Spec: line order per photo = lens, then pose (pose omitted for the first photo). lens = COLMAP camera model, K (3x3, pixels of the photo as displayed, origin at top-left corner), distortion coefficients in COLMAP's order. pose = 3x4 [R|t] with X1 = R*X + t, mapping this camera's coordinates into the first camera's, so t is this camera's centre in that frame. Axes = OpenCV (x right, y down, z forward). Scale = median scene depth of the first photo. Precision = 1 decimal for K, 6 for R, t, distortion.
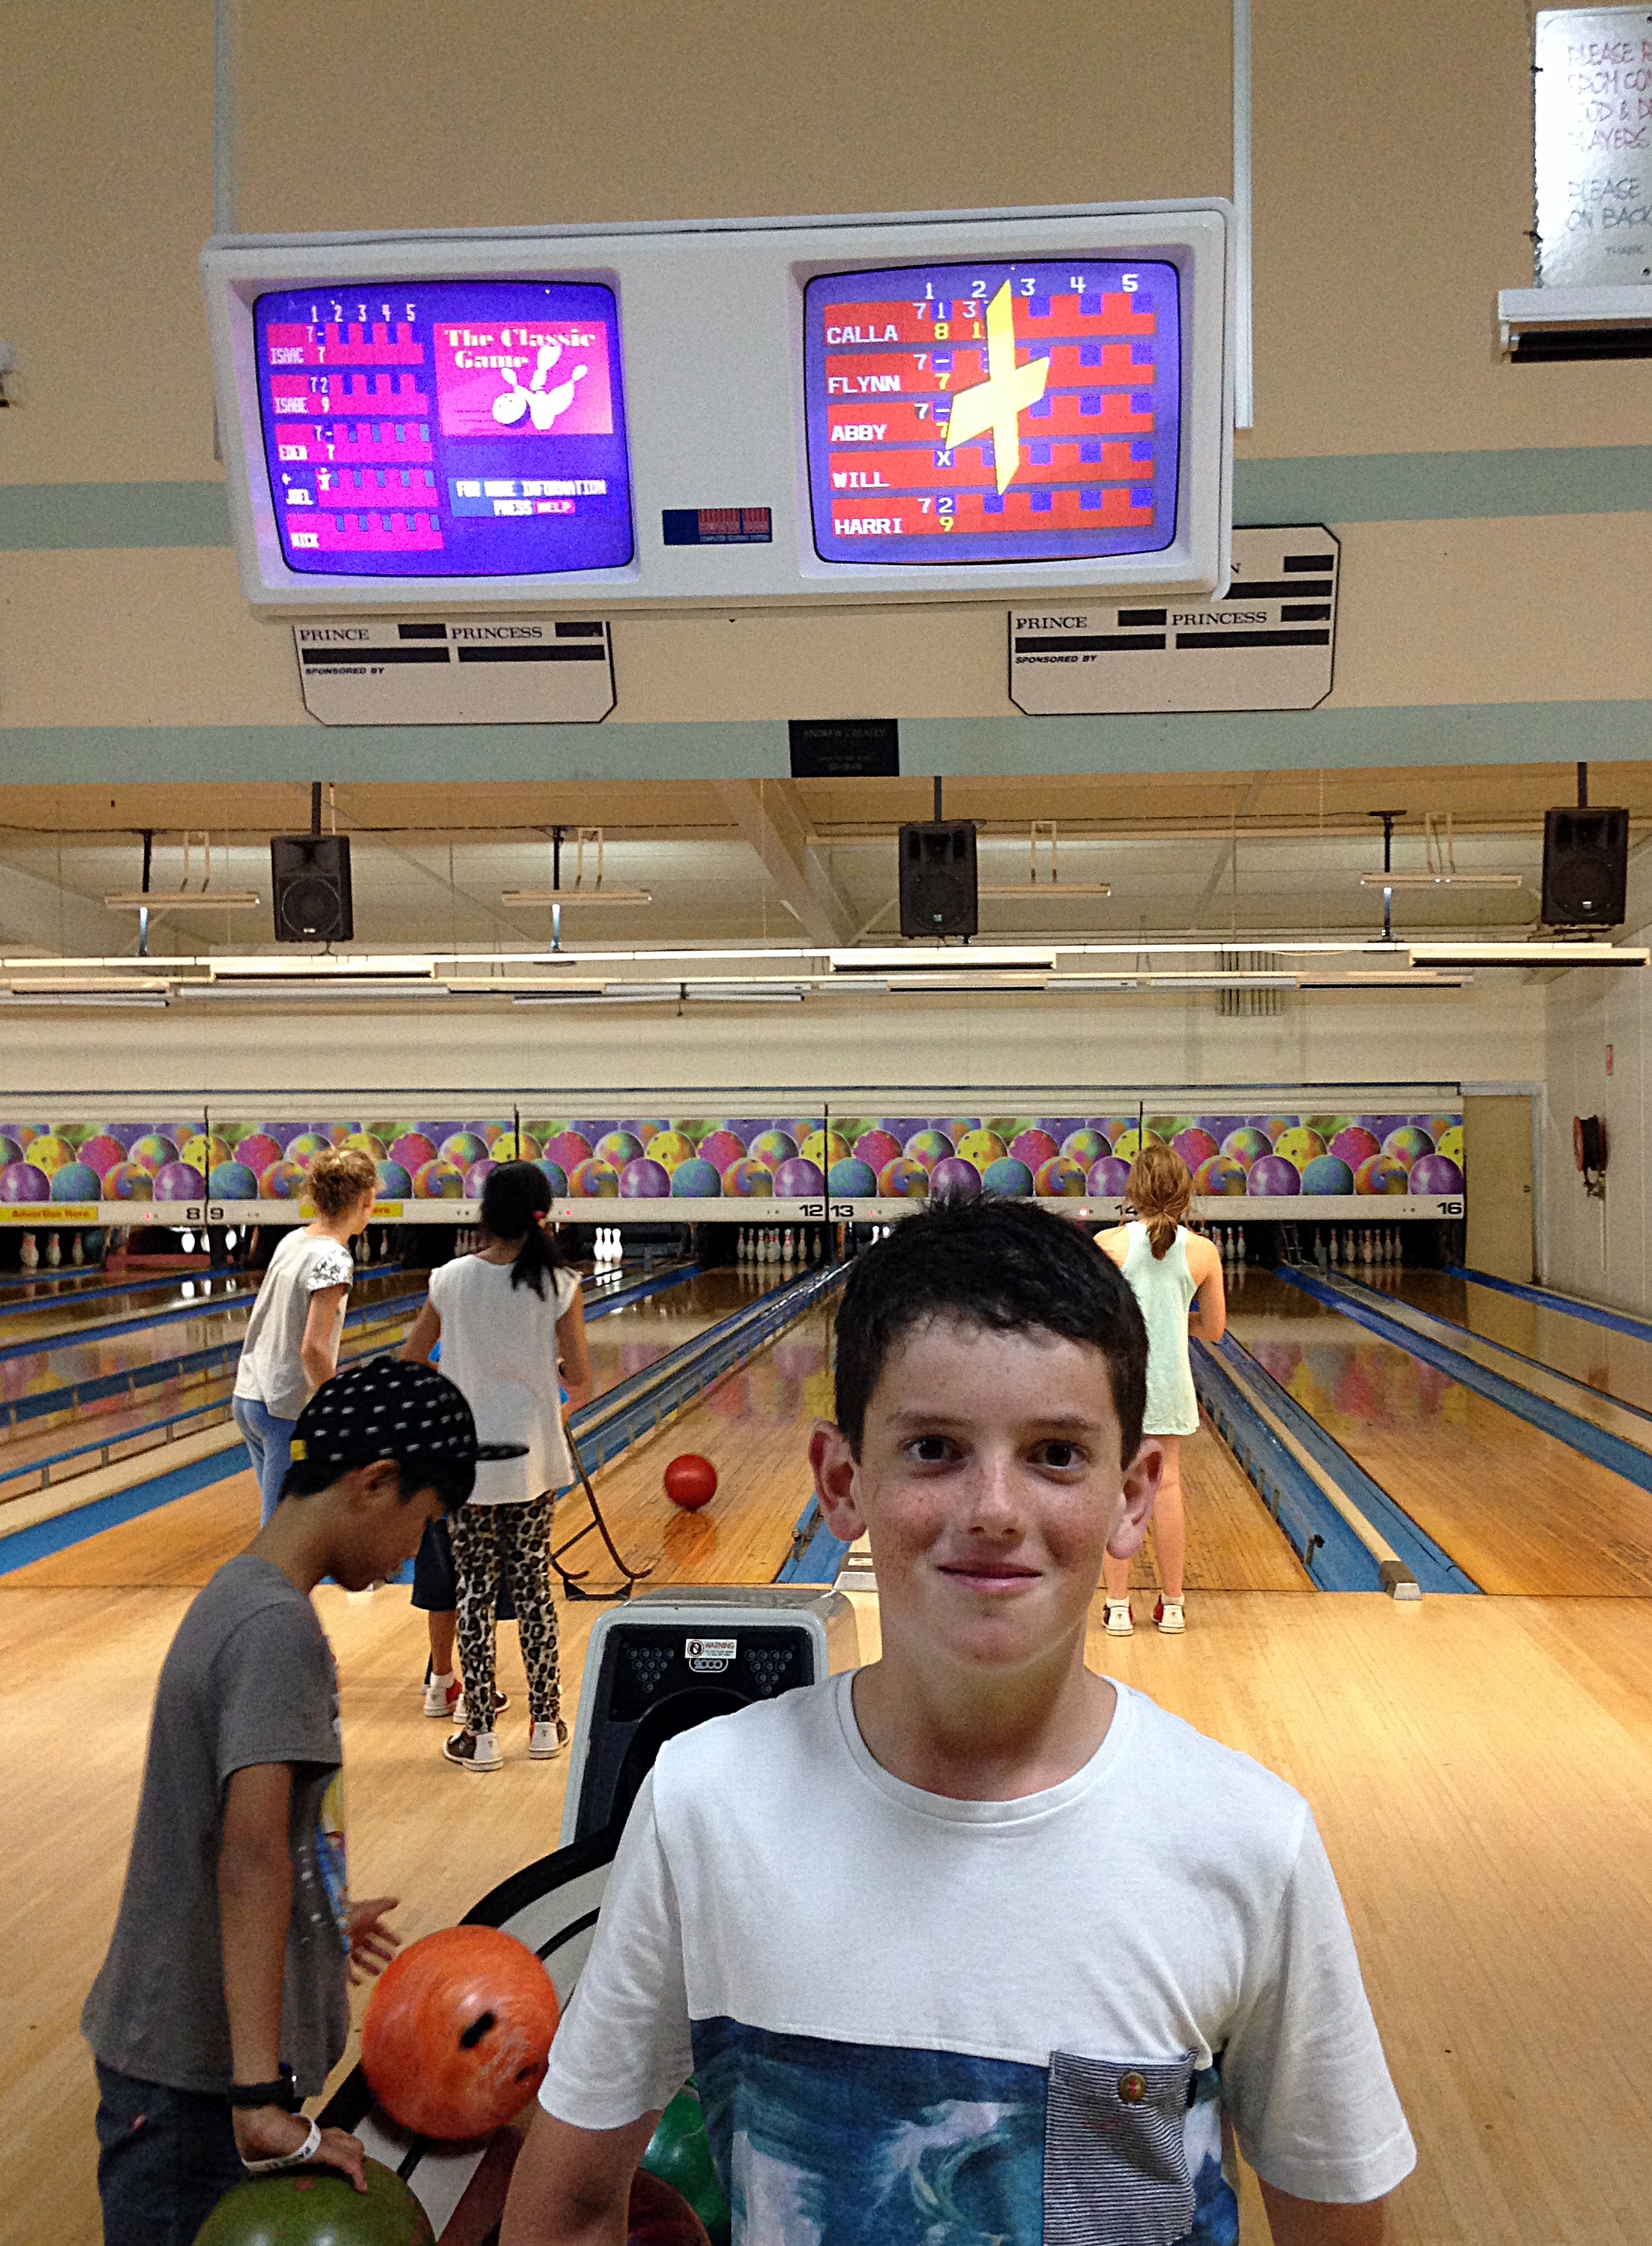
lens RADIAL K [[2301.1, 0, 872.9], [0, 2301.1, 1191.5], [0, 0, 1]] dist [0.123327, -0.023554]
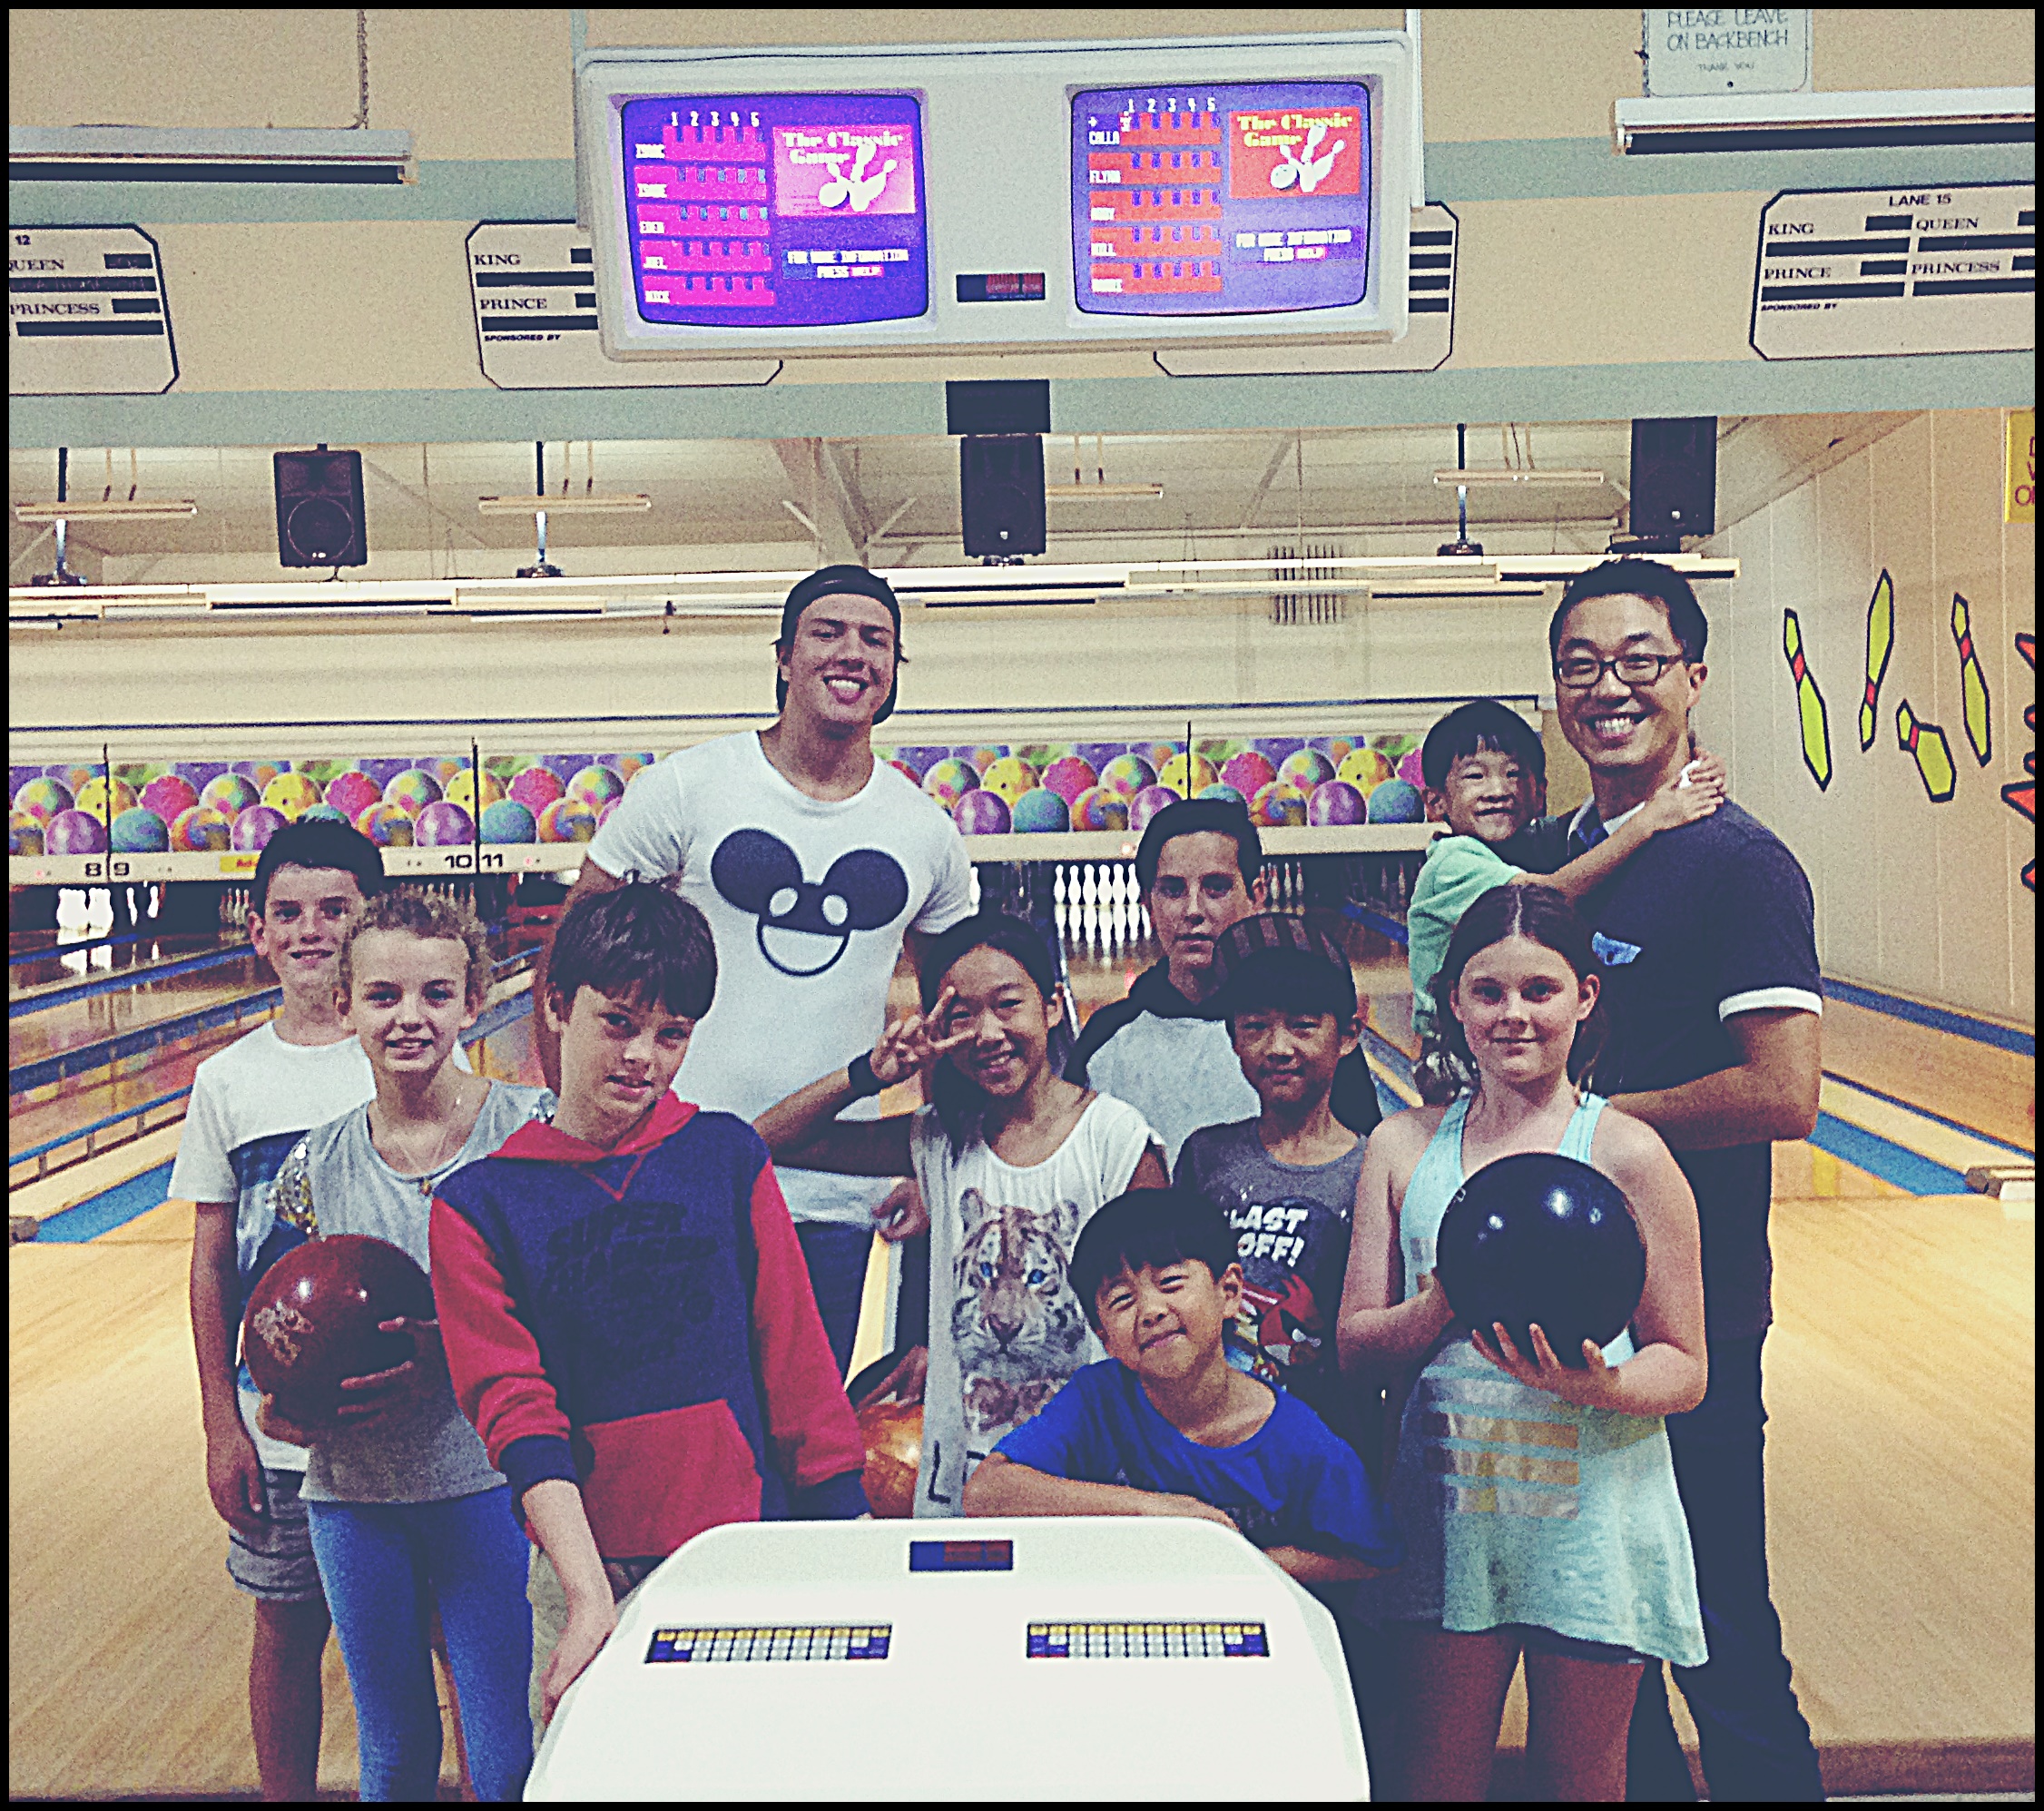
lens RADIAL K [[2853.9, 0, 1022.0], [0, 2853.9, 905.5], [0, 0, 1]] dist [0.156750, 0.072675]
pose [[0.996889, -0.022071, 0.075667, -0.057316], [0.020058, 0.999427, 0.027269, 0.000769], [-0.076225, -0.025667, 0.996760, -0.172992]]
